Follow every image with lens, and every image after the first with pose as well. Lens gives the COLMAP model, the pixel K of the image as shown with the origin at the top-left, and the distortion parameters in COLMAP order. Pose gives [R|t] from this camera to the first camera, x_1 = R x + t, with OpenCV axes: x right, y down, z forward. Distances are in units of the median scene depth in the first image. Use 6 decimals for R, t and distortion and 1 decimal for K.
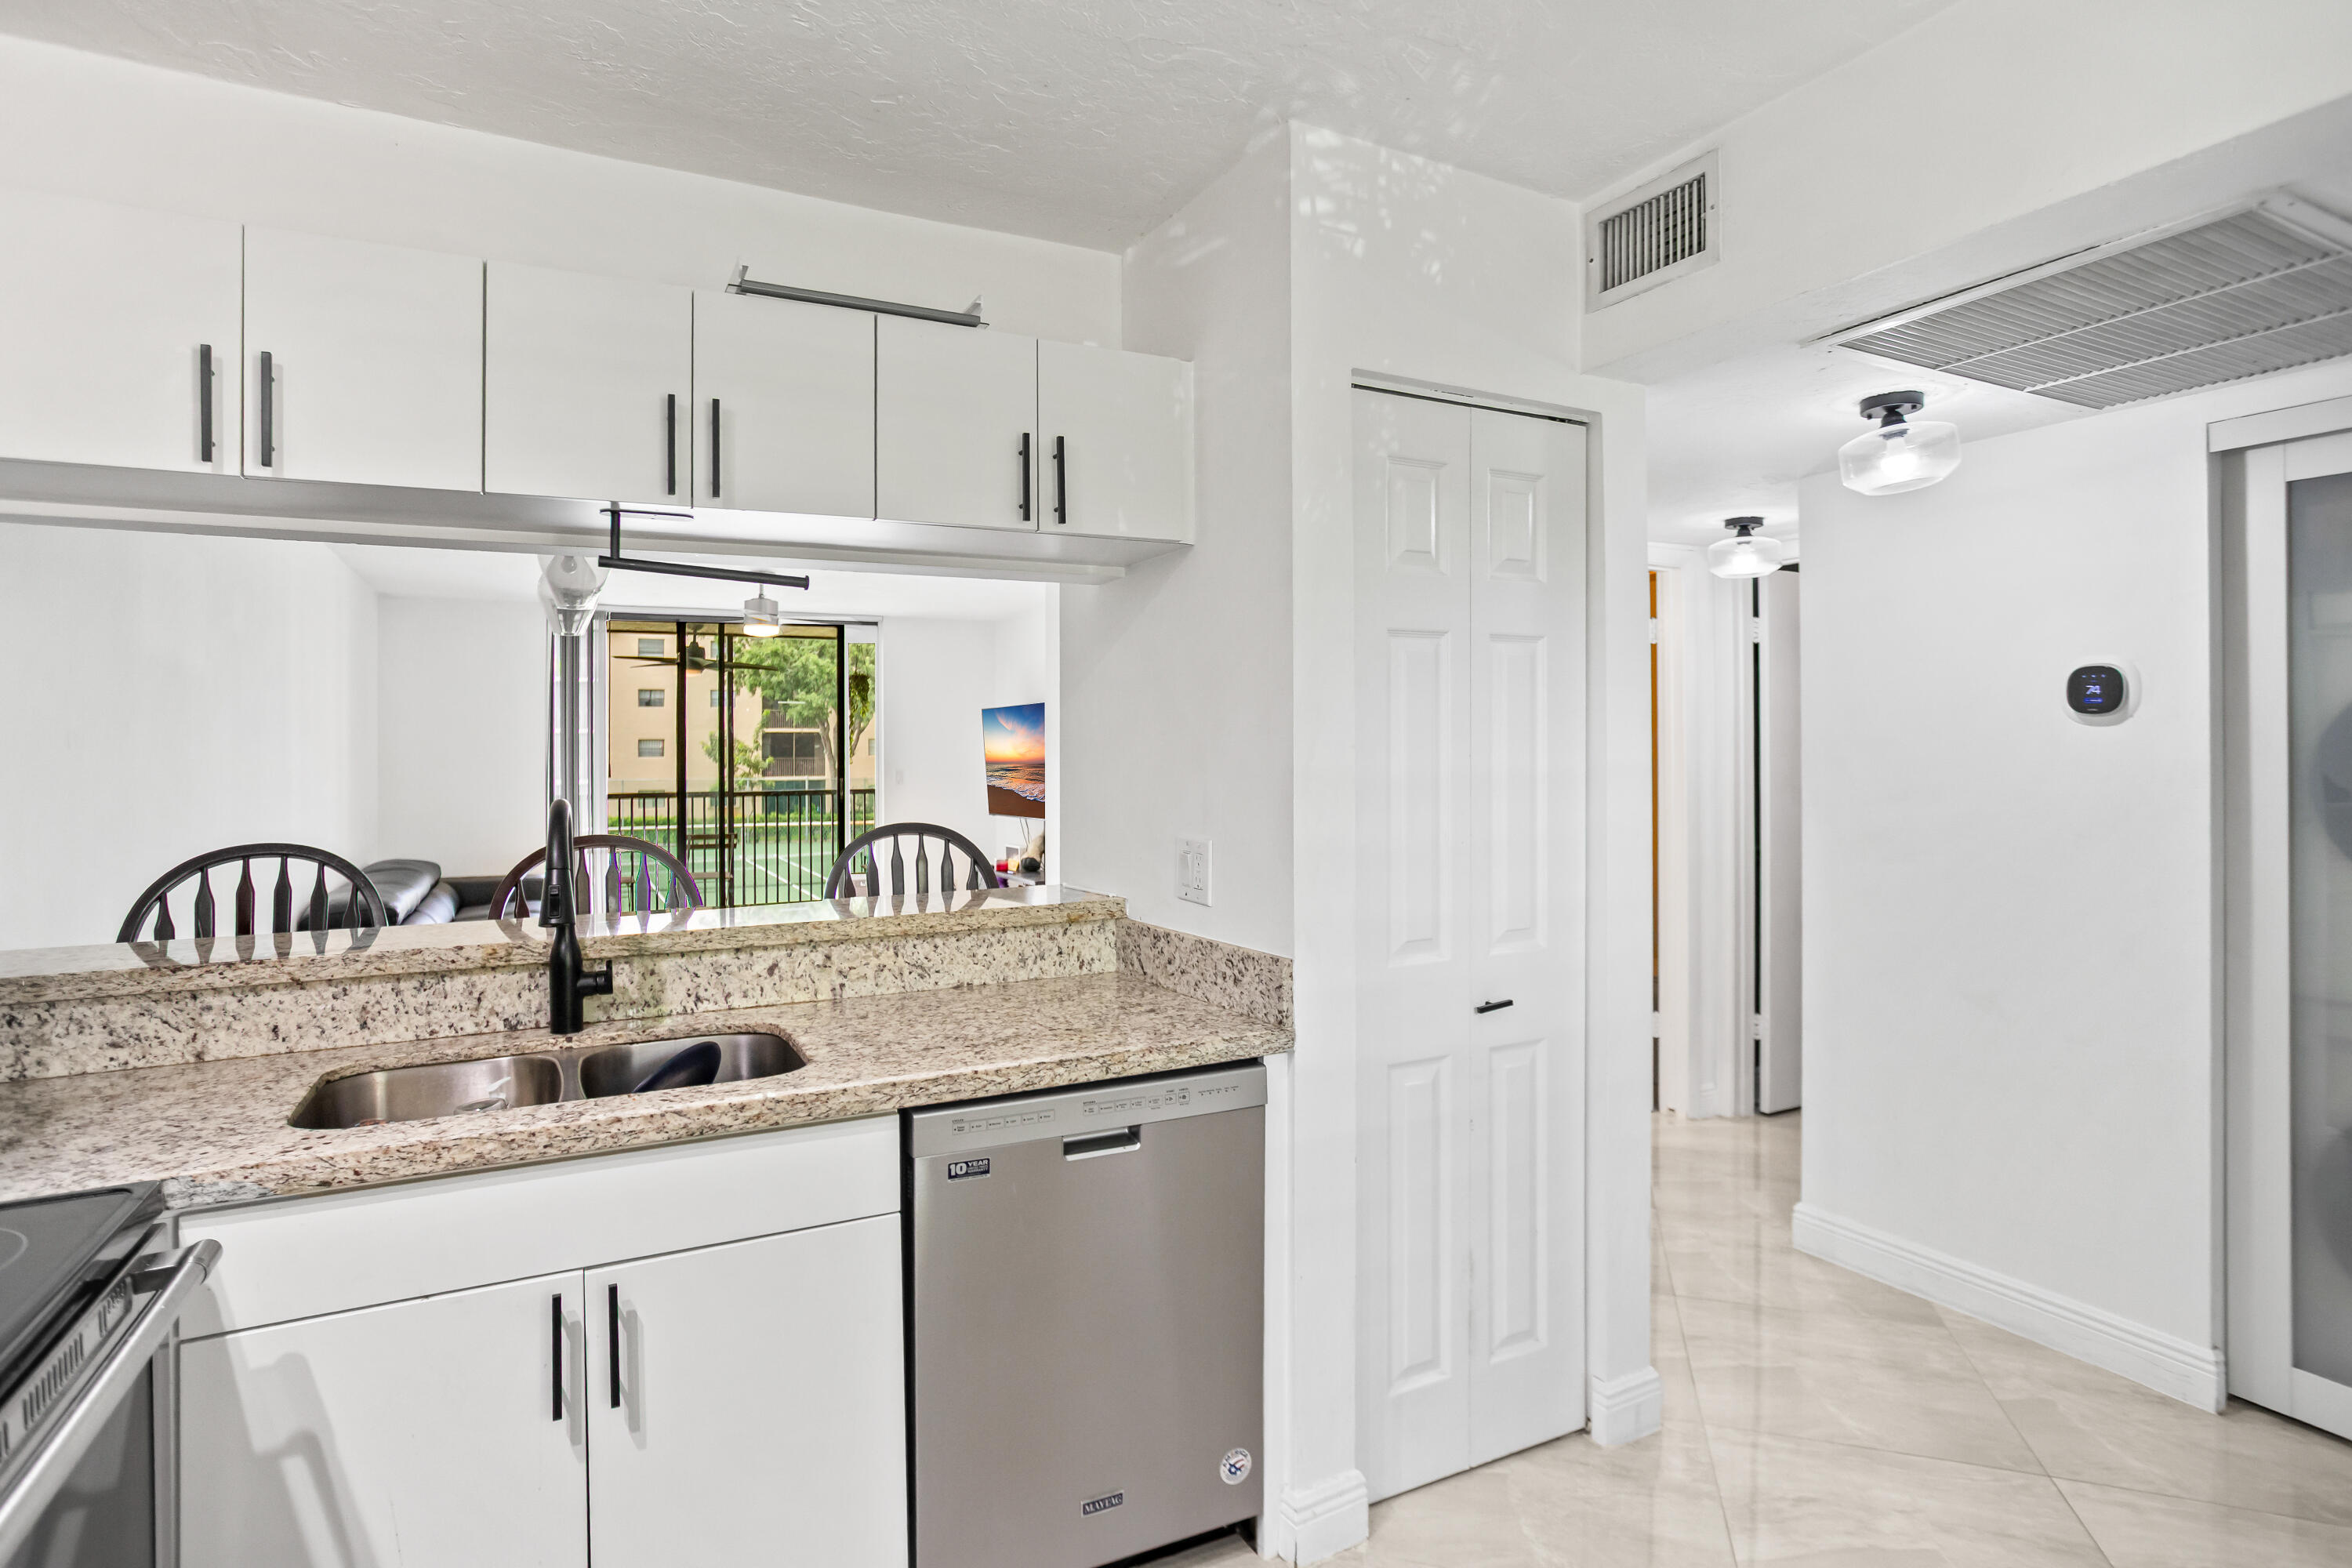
lens RADIAL K [[1140.7, 0, 1189.8], [0, 1140.7, 737.0], [0, 0, 1]] dist [-0.048769, 0.022012]
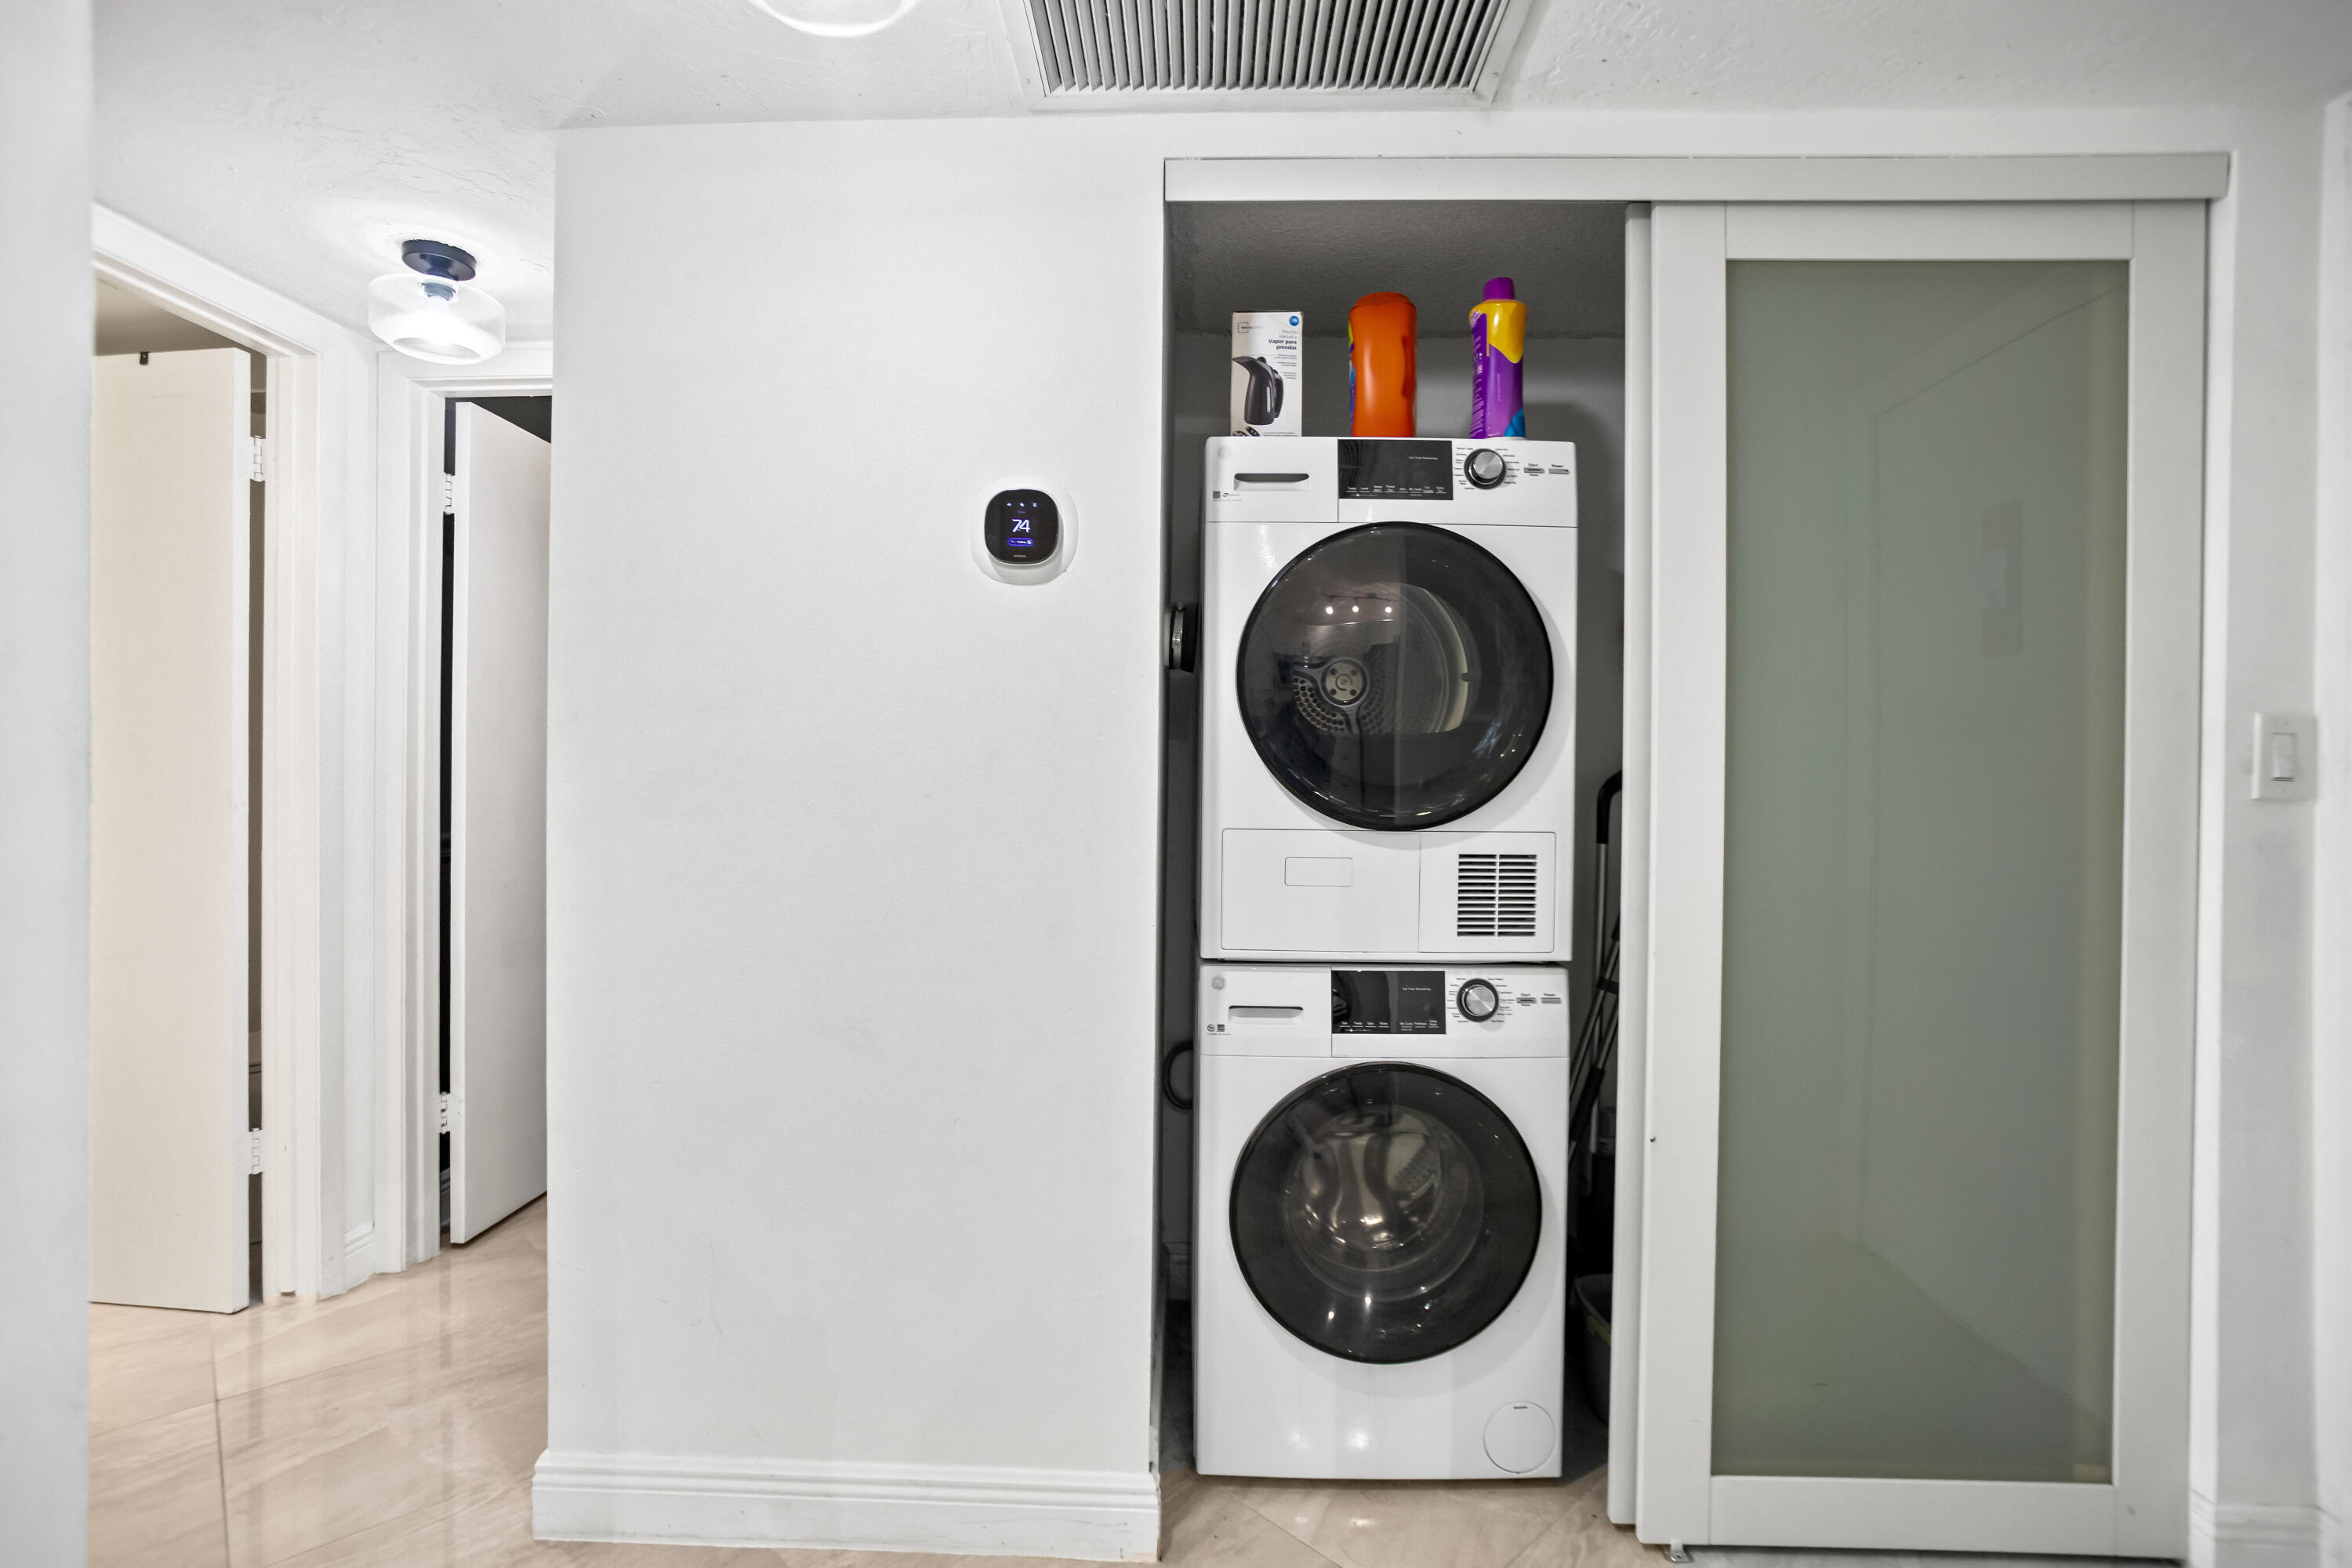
lens RADIAL K [[1140.7, 0, 1167.4], [0, 1140.7, 783.6], [0, 0, 1]] dist [-0.048769, 0.022012]
pose [[0.497646, 0.002362, 0.867377, 0.163636], [-0.022479, 0.999696, 0.010175, 0.057778], [-0.867089, -0.024561, 0.497548, 0.346671]]
